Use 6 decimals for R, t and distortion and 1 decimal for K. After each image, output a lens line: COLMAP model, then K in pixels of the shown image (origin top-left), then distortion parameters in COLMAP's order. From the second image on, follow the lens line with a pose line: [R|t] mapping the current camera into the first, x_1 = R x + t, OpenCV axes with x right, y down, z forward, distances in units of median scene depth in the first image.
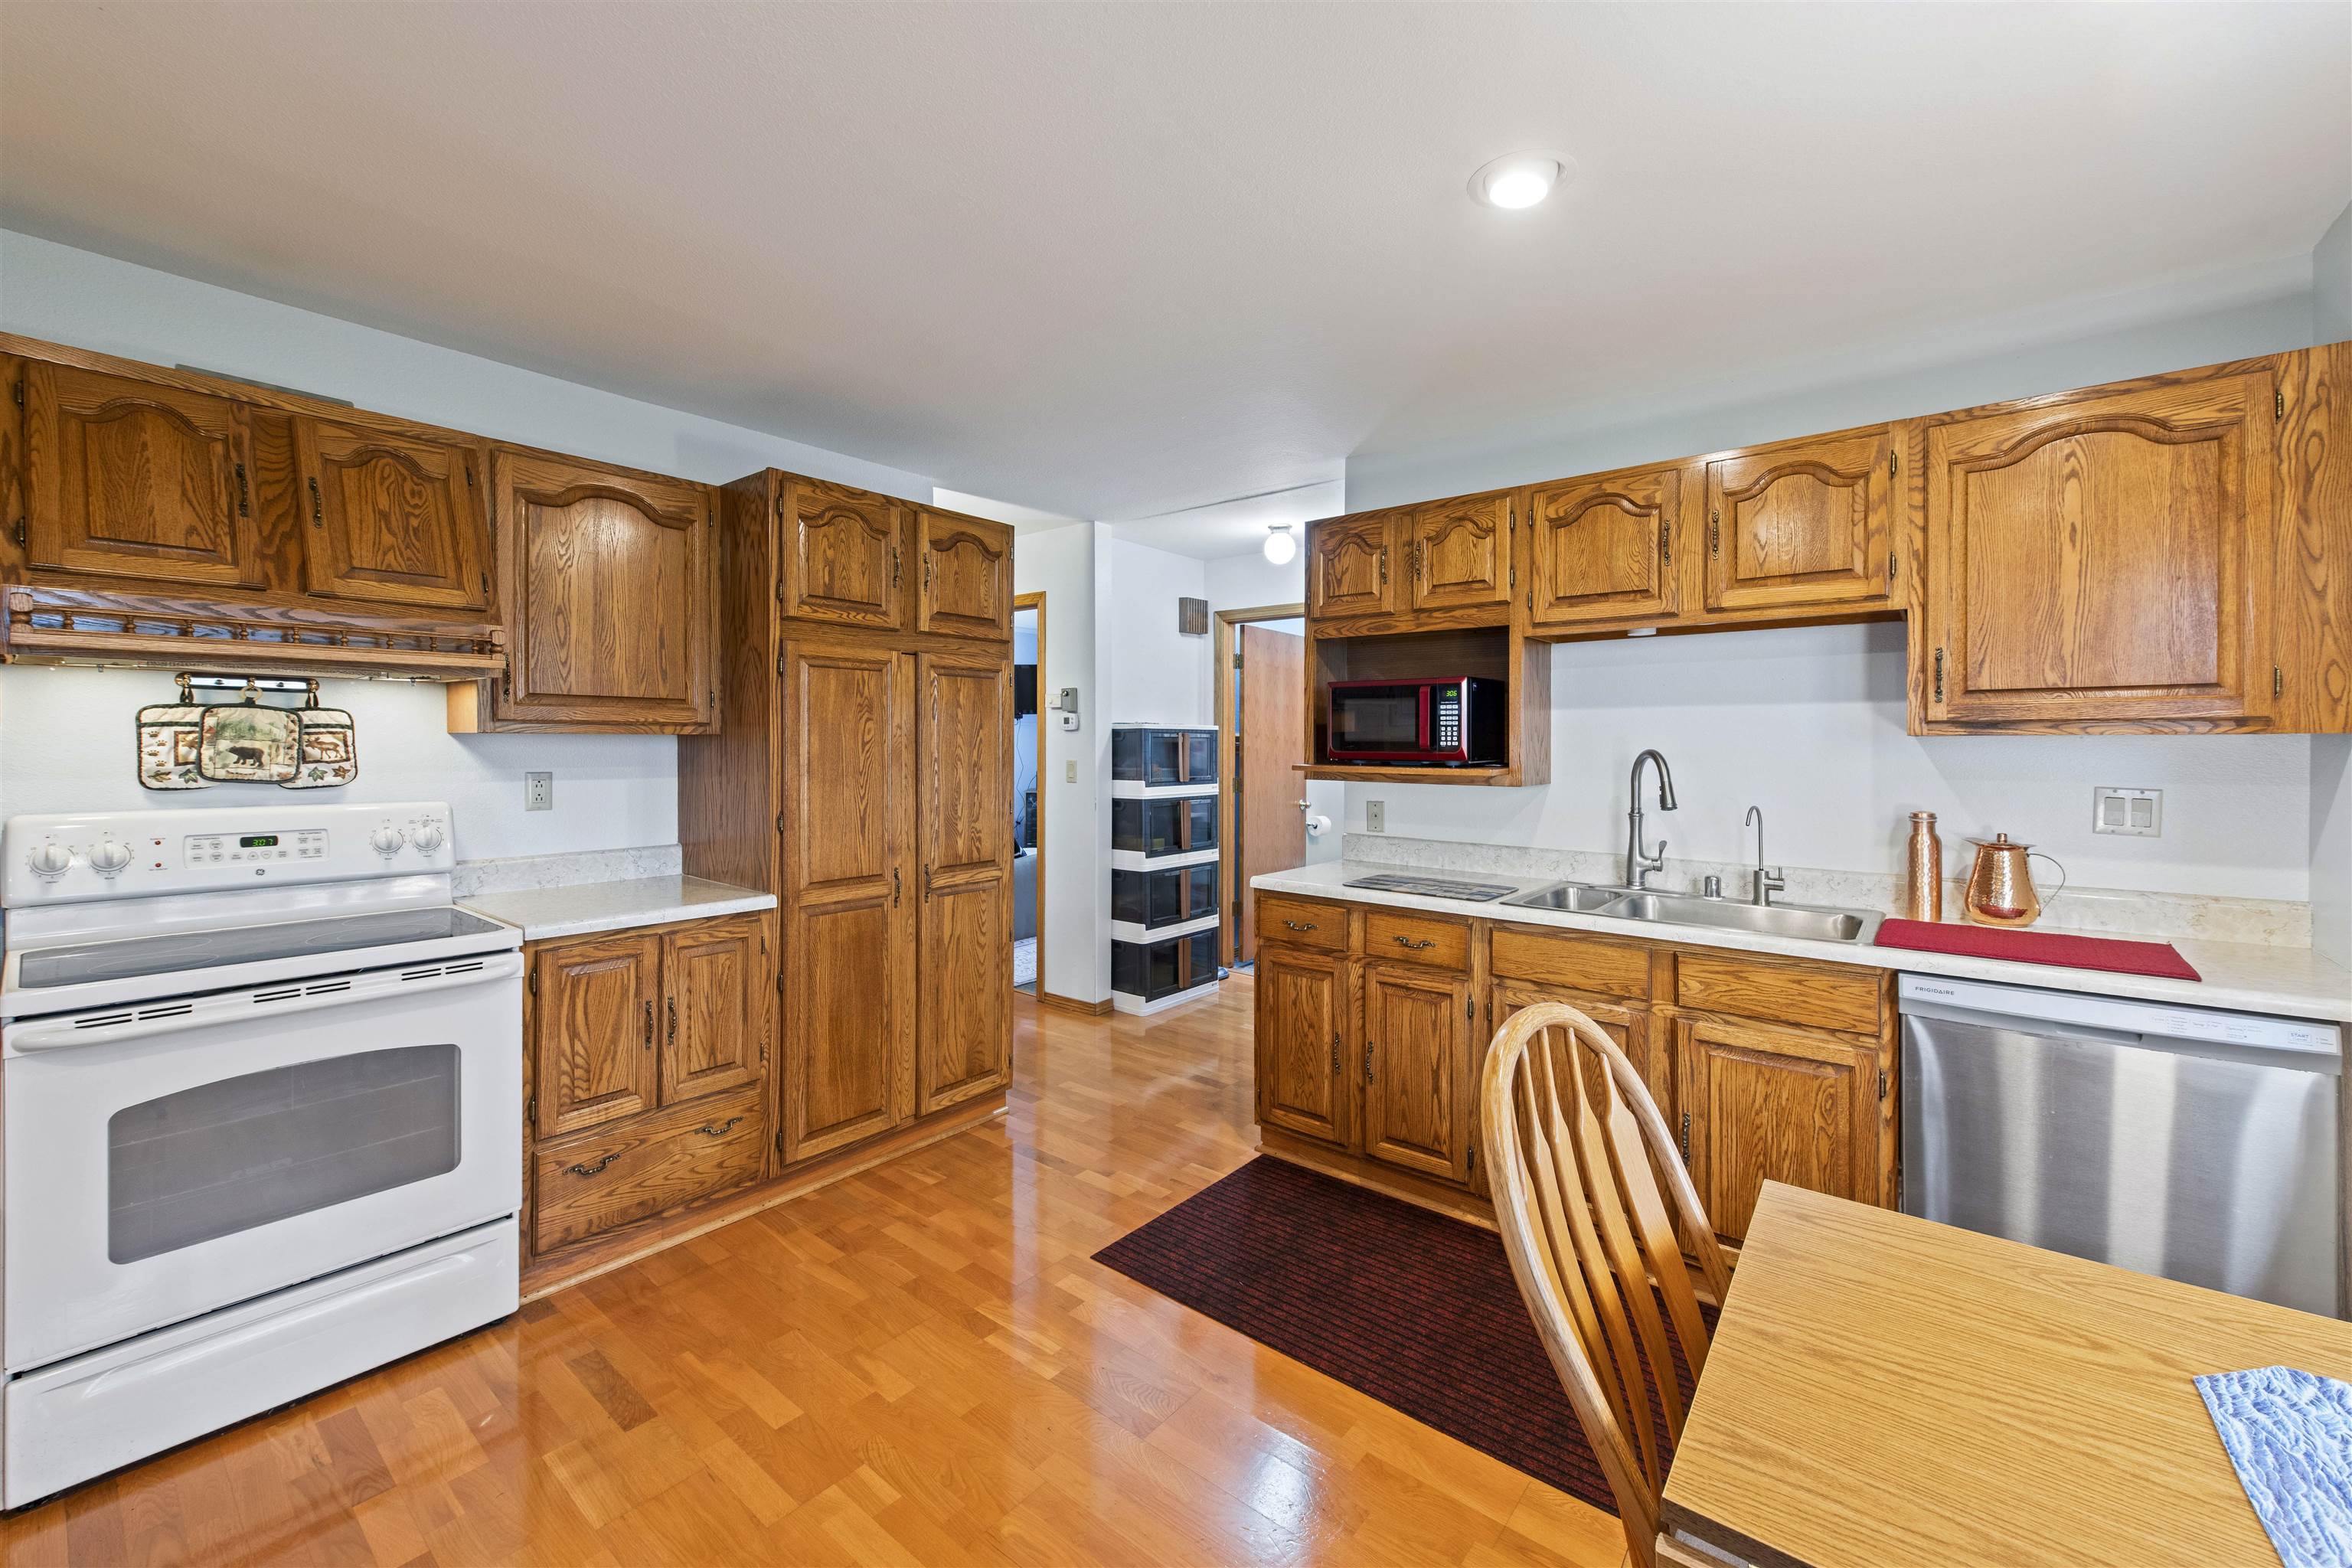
lens RADIAL K [[931.8, 0, 1205.8], [0, 931.8, 752.8], [0, 0, 1]] dist [-0.001858, -0.000519]
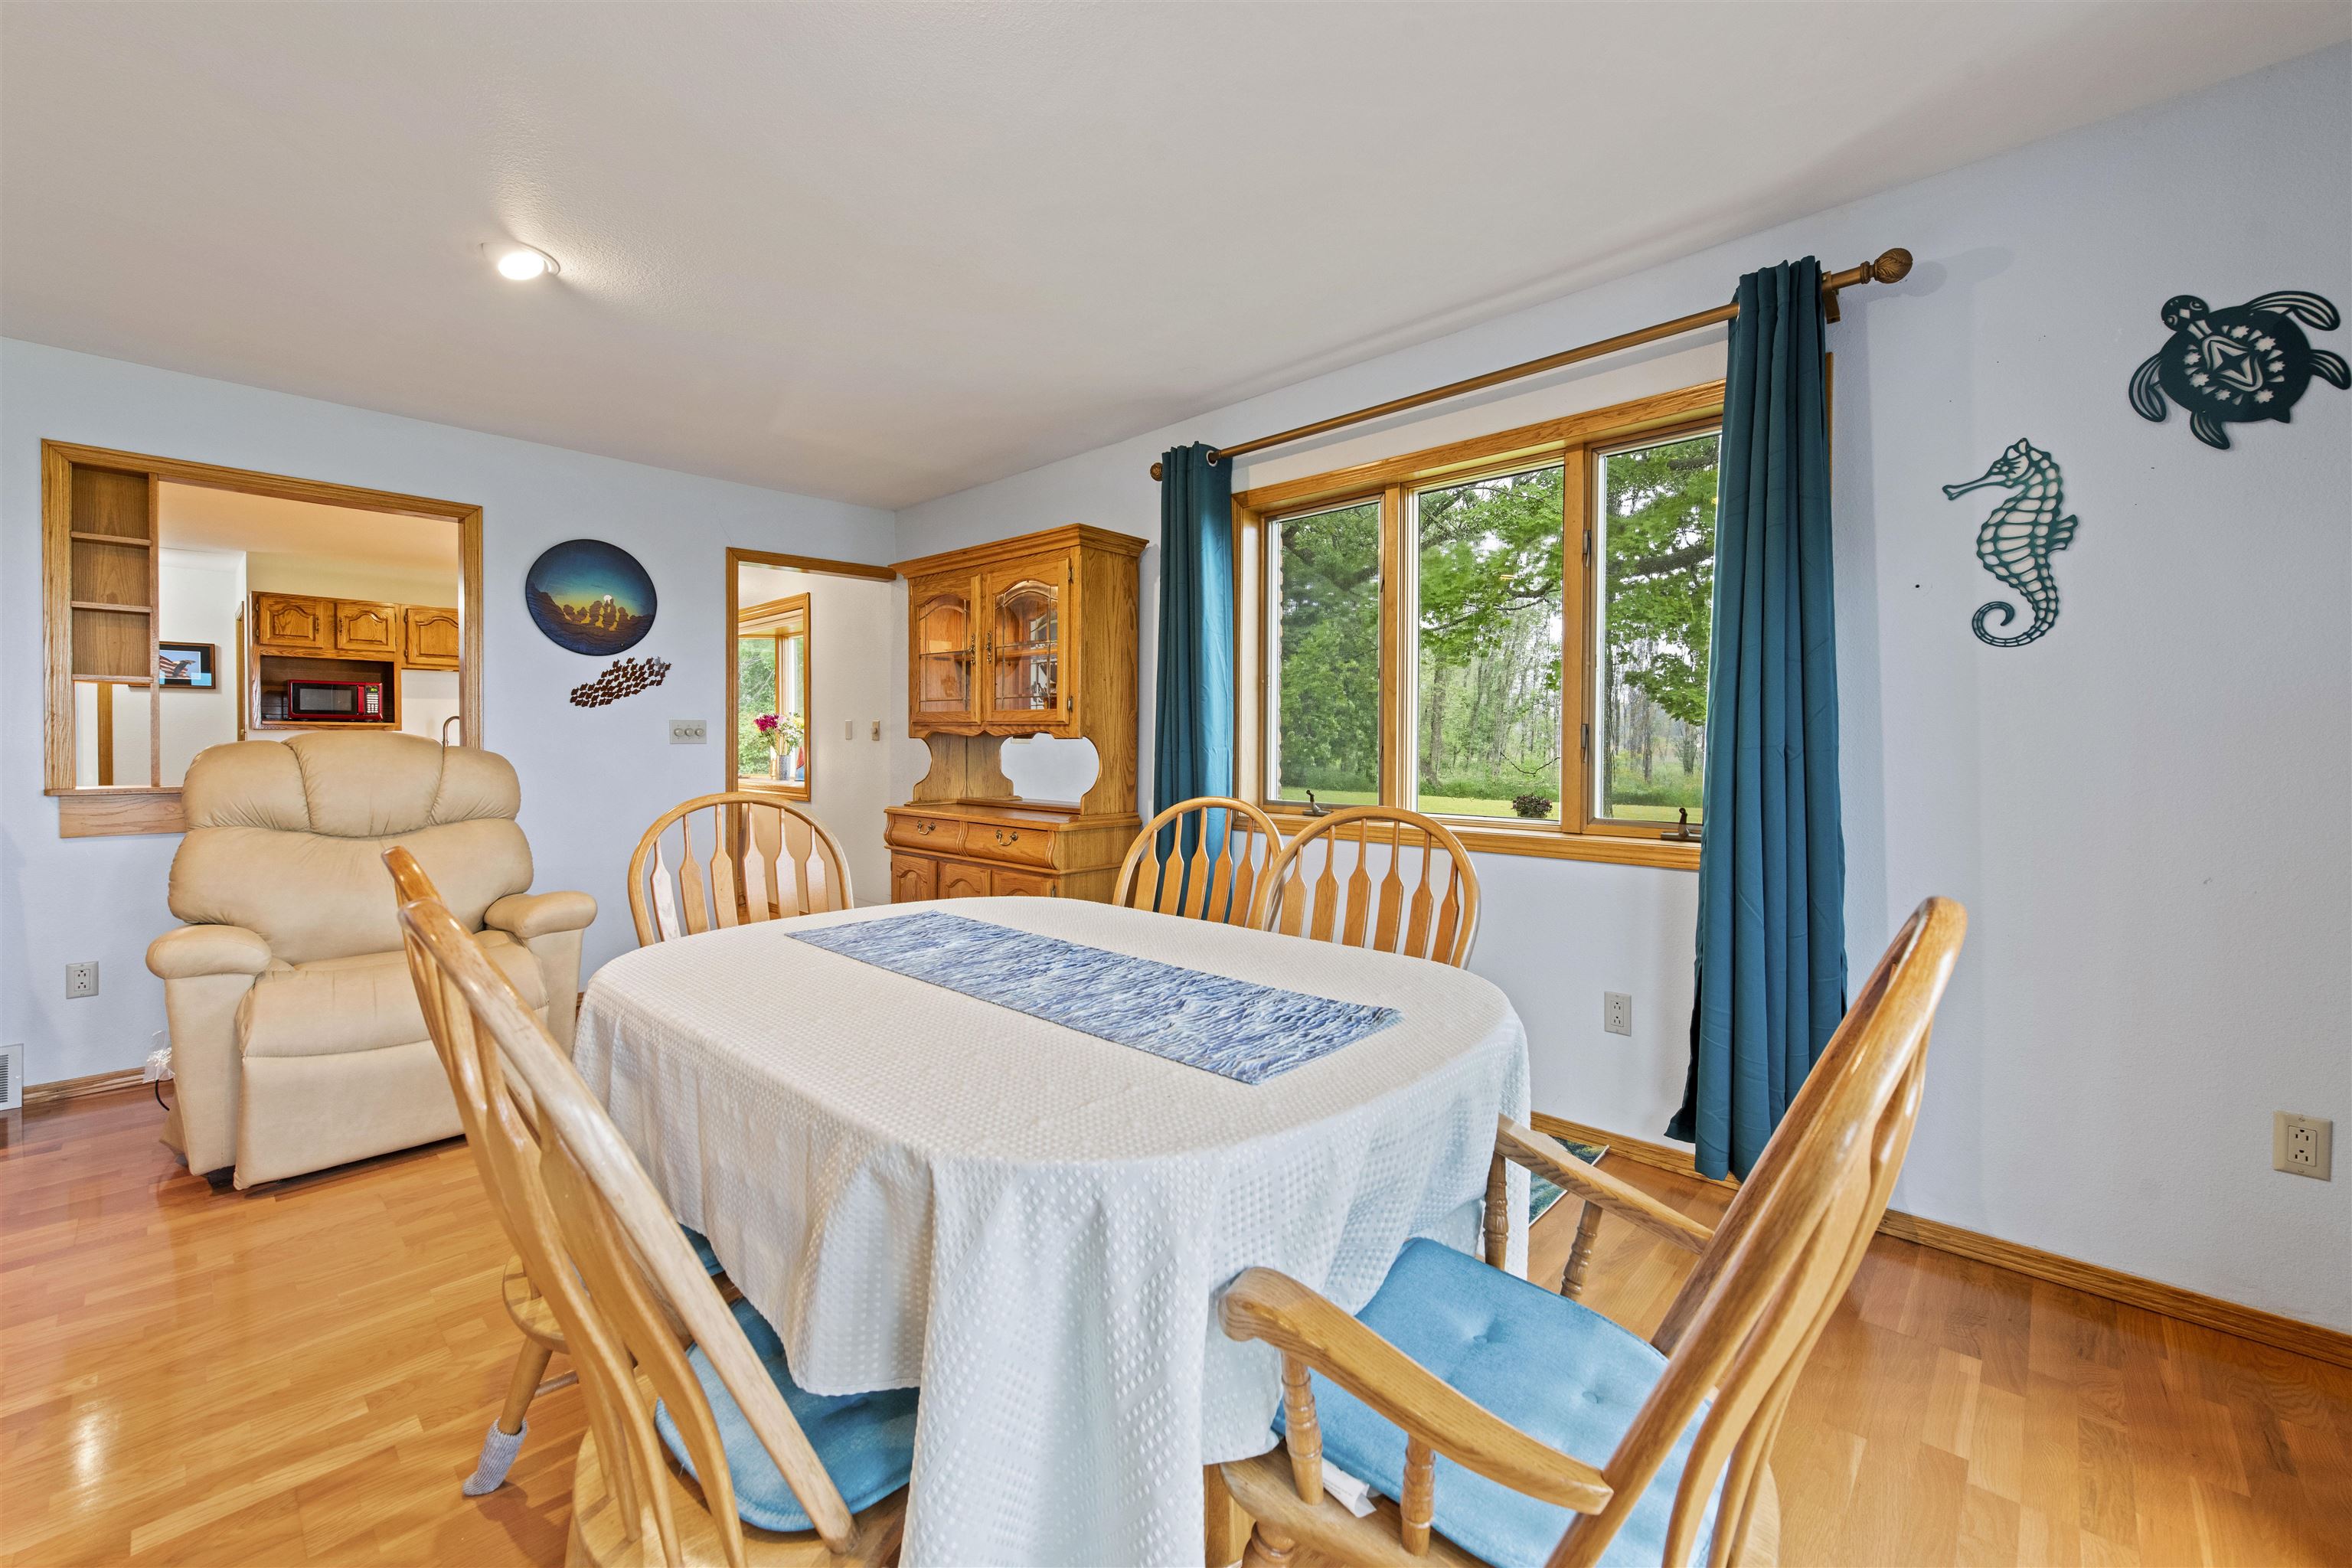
lens RADIAL K [[931.8, 0, 1173.2], [0, 931.8, 741.4], [0, 0, 1]] dist [-0.001858, -0.000519]
pose [[0.088413, -0.004108, 0.996075, -2.079378], [0.011393, 0.999930, 0.003112, 0.090980], [-0.996019, 0.011073, 0.088453, -1.317697]]
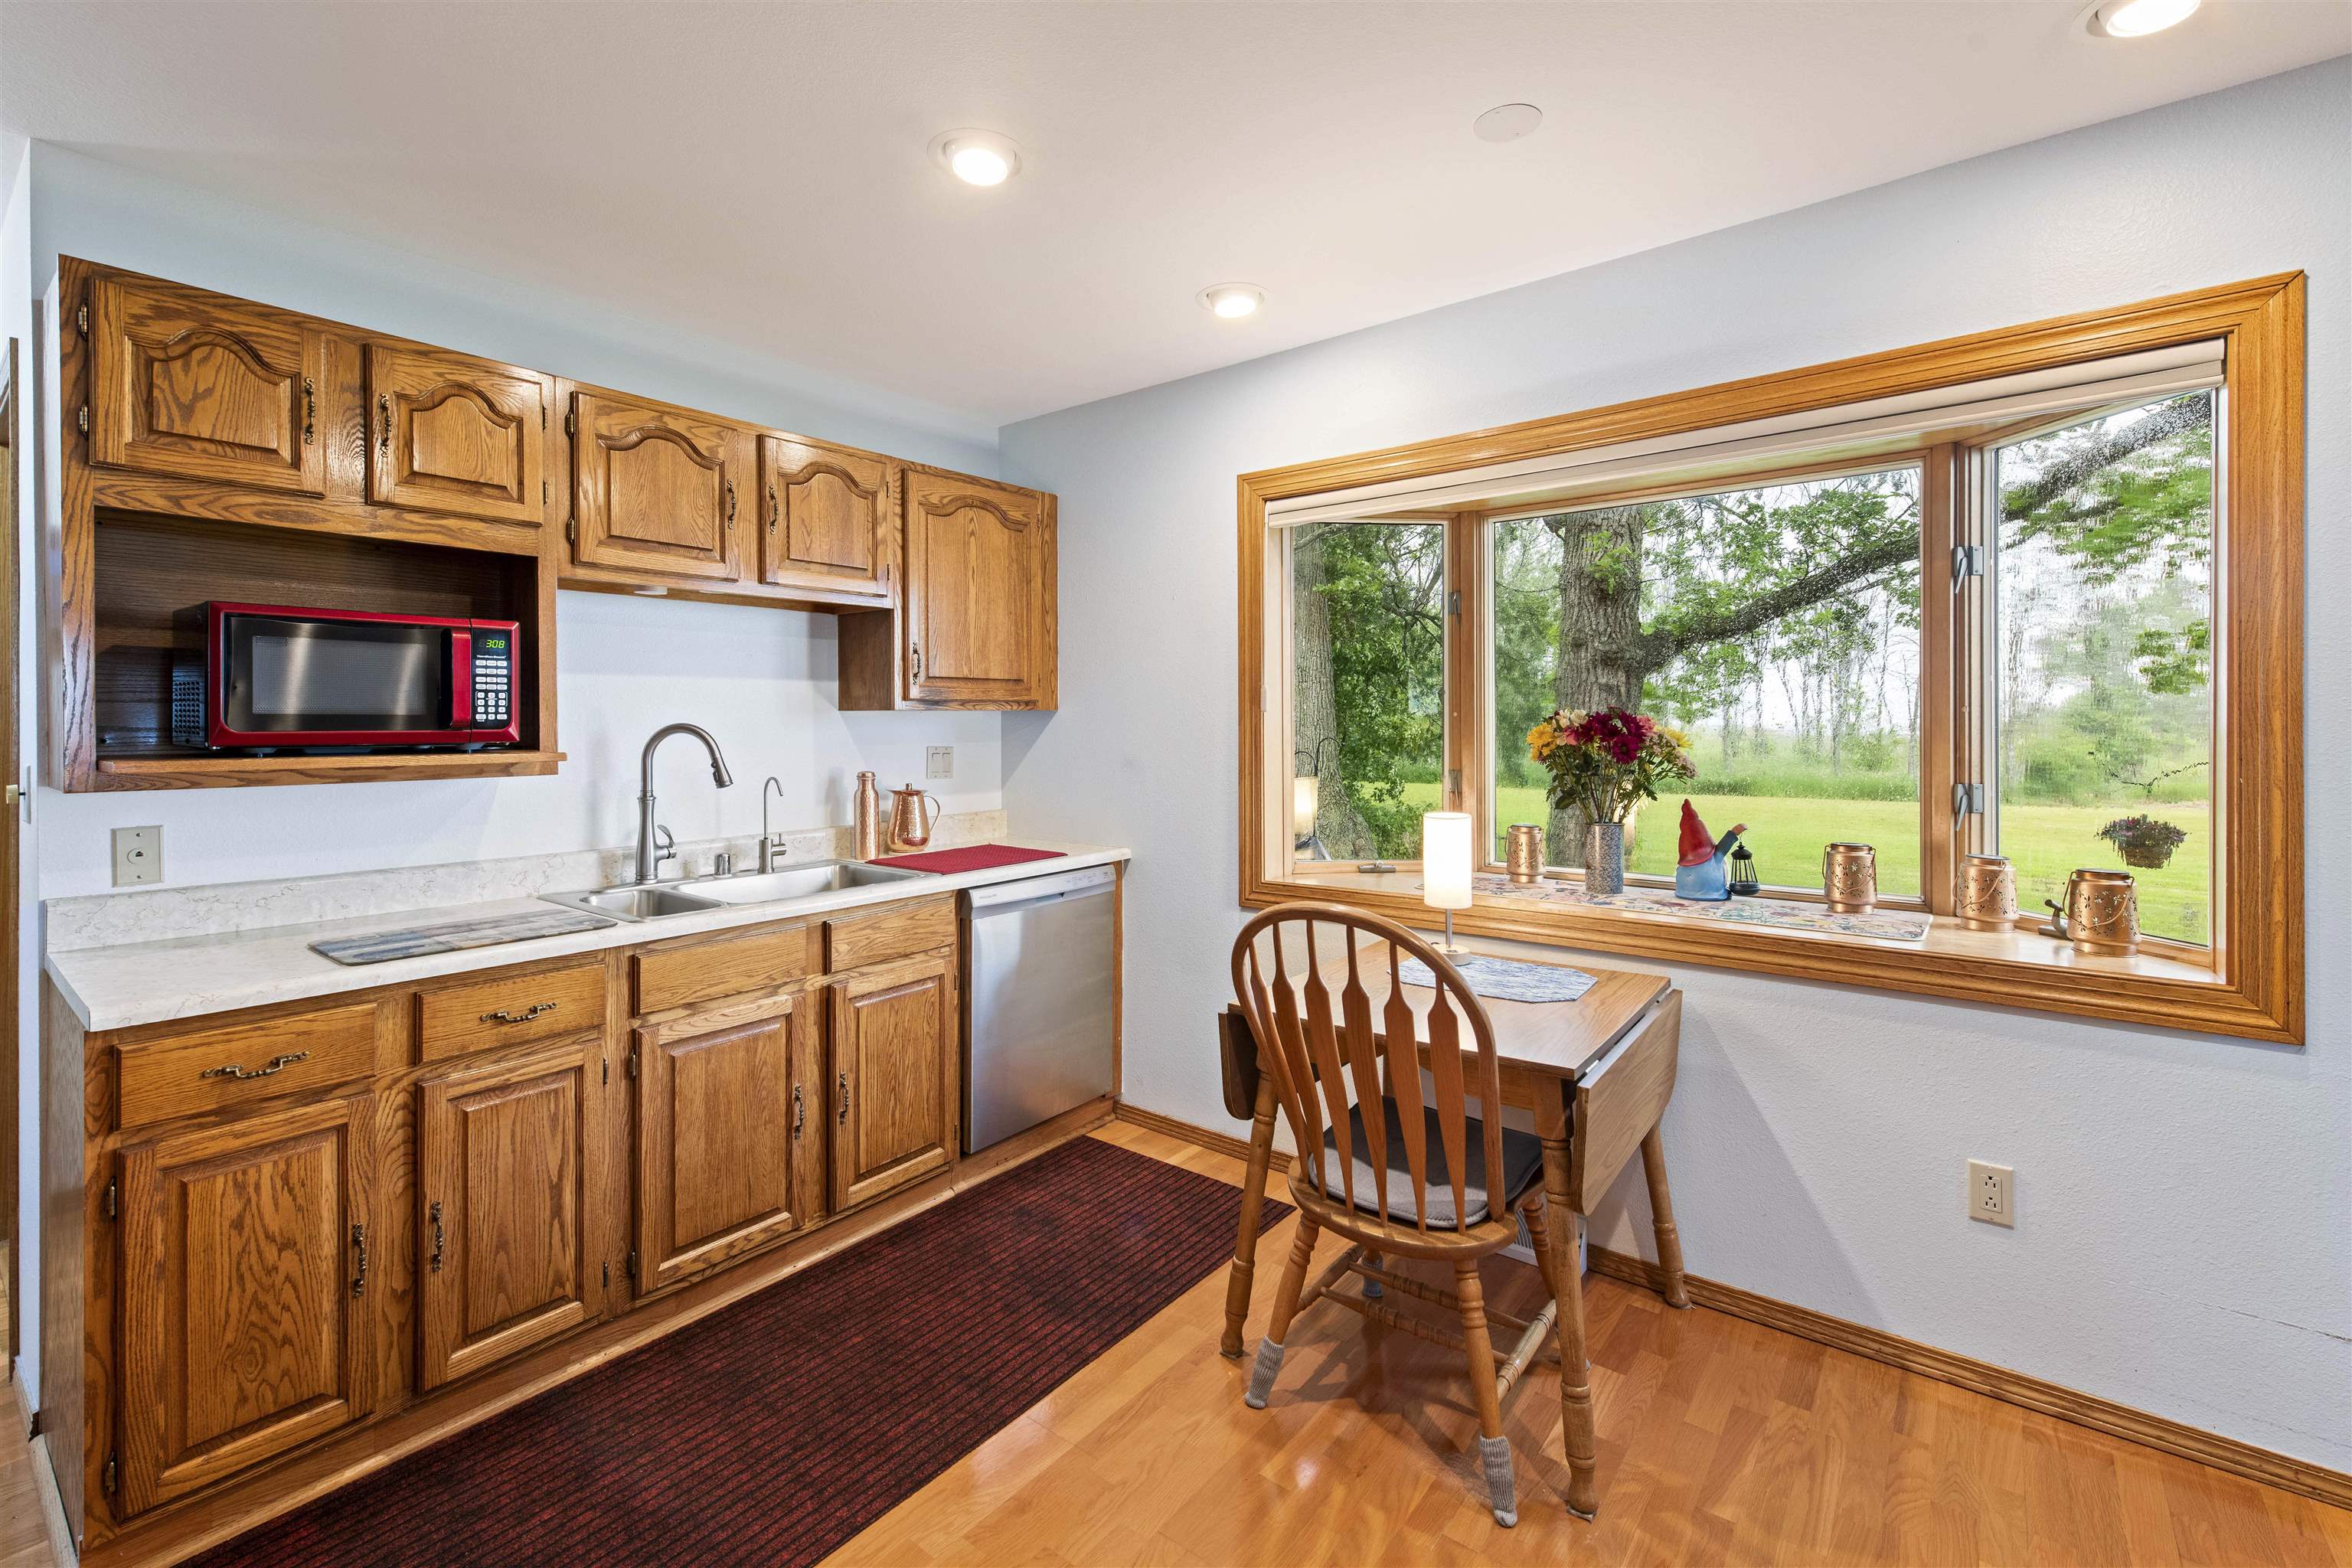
lens RADIAL K [[1008.2, 0, 1168.1], [0, 1008.2, 718.1], [0, 0, 1]] dist [-0.001839, -0.000105]
pose [[-0.002858, -0.000086, 0.999996, -0.537107], [0.014155, 0.999900, 0.000126, -0.002158], [-0.999896, 0.014156, -0.002857, 0.567168]]
